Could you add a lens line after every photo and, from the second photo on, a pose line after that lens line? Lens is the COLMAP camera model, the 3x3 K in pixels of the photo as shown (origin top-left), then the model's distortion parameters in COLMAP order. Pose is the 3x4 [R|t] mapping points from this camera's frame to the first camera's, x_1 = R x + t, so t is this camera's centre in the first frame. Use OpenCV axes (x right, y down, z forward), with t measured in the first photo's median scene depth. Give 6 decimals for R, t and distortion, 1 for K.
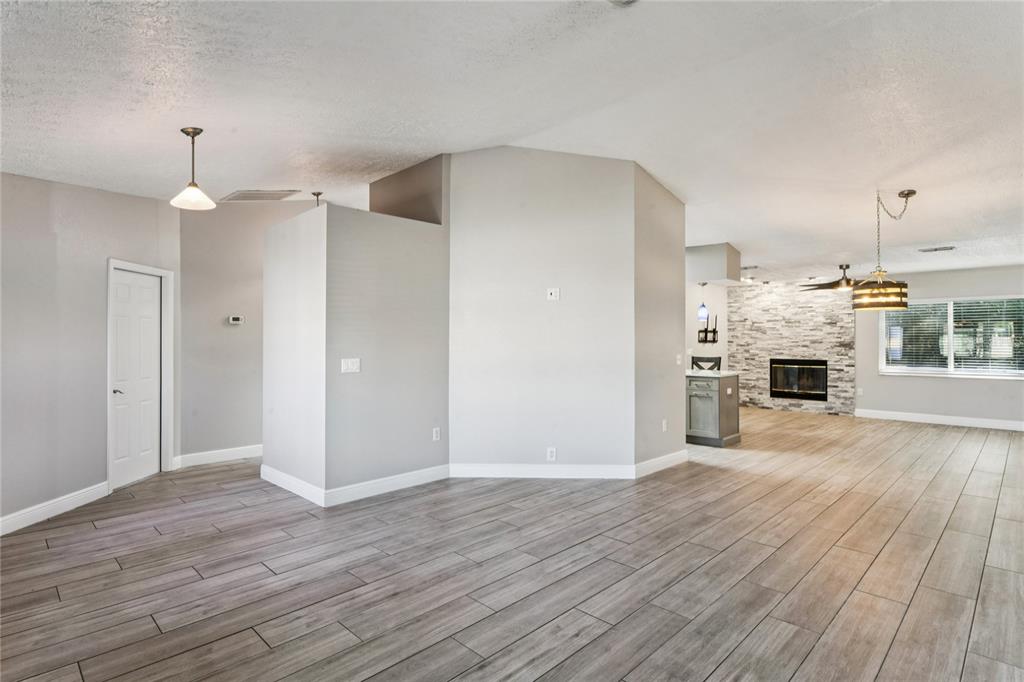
lens RADIAL K [[524.3, 0, 511.4], [0, 524.3, 338.3], [0, 0, 1]] dist [0.001371, -0.000180]
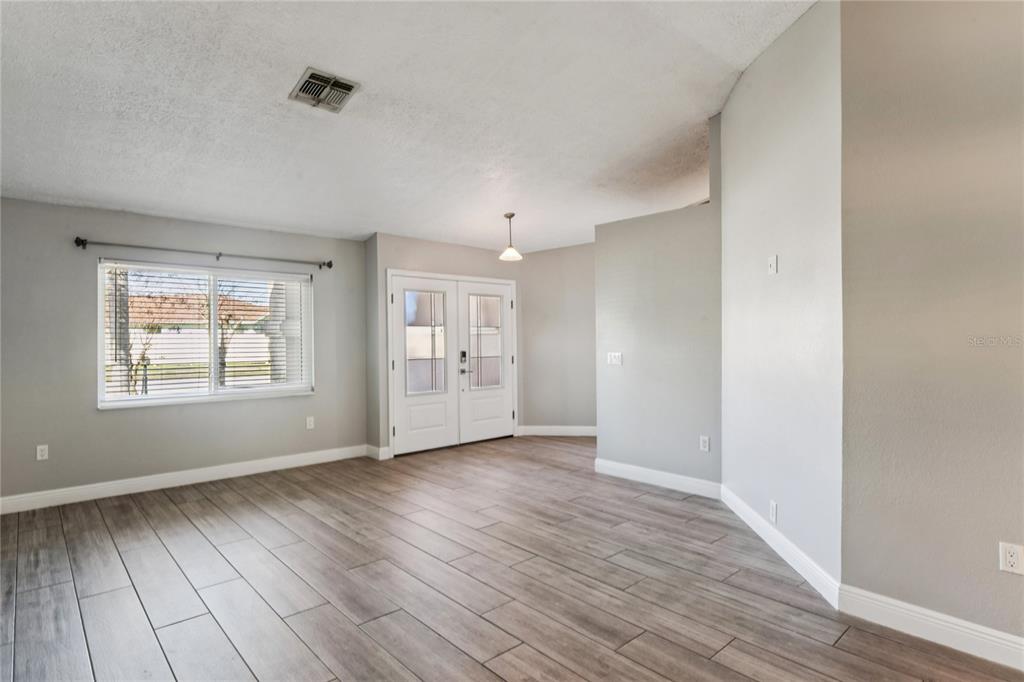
lens RADIAL K [[558.5, 0, 507.9], [0, 558.5, 341.9], [0, 0, 1]] dist [-0.012534, 0.002122]
pose [[-0.067578, 0.011720, -0.997645, 0.997077], [0.009004, 0.999897, 0.011136, 0.000181], [0.997673, -0.008230, -0.067677, 0.911414]]
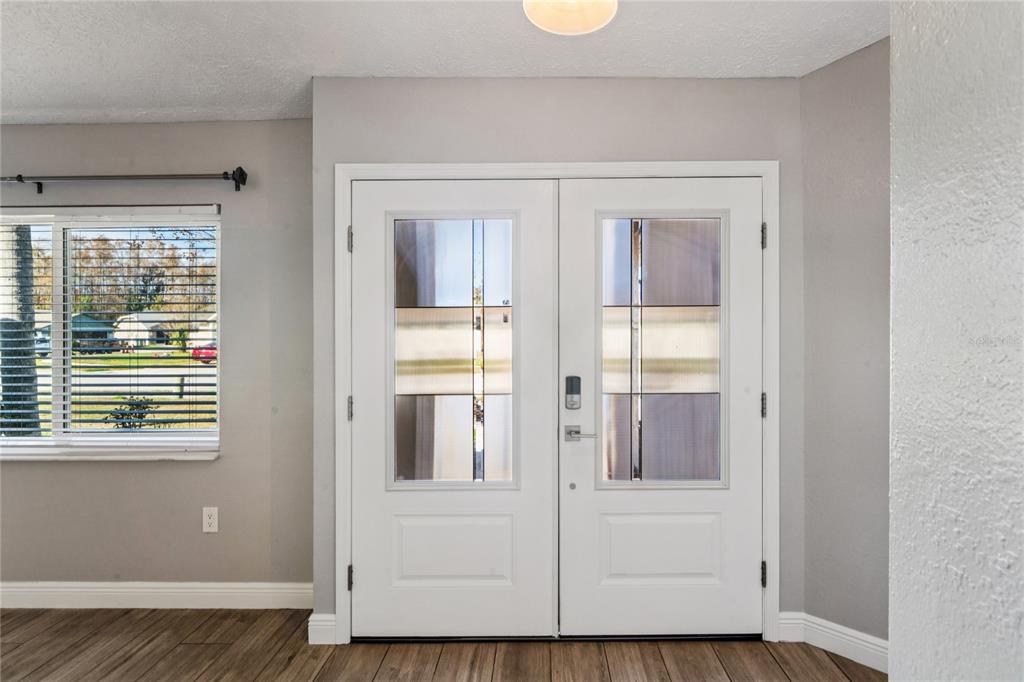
lens RADIAL K [[507.2, 0, 516.3], [0, 507.2, 334.6], [0, 0, 1]] dist [-0.002586, -0.000611]
pose [[-0.719855, 0.005217, -0.694105, -0.257742], [0.007964, 0.999968, -0.000744, 0.001306], [0.694079, -0.006064, -0.719873, 1.011198]]
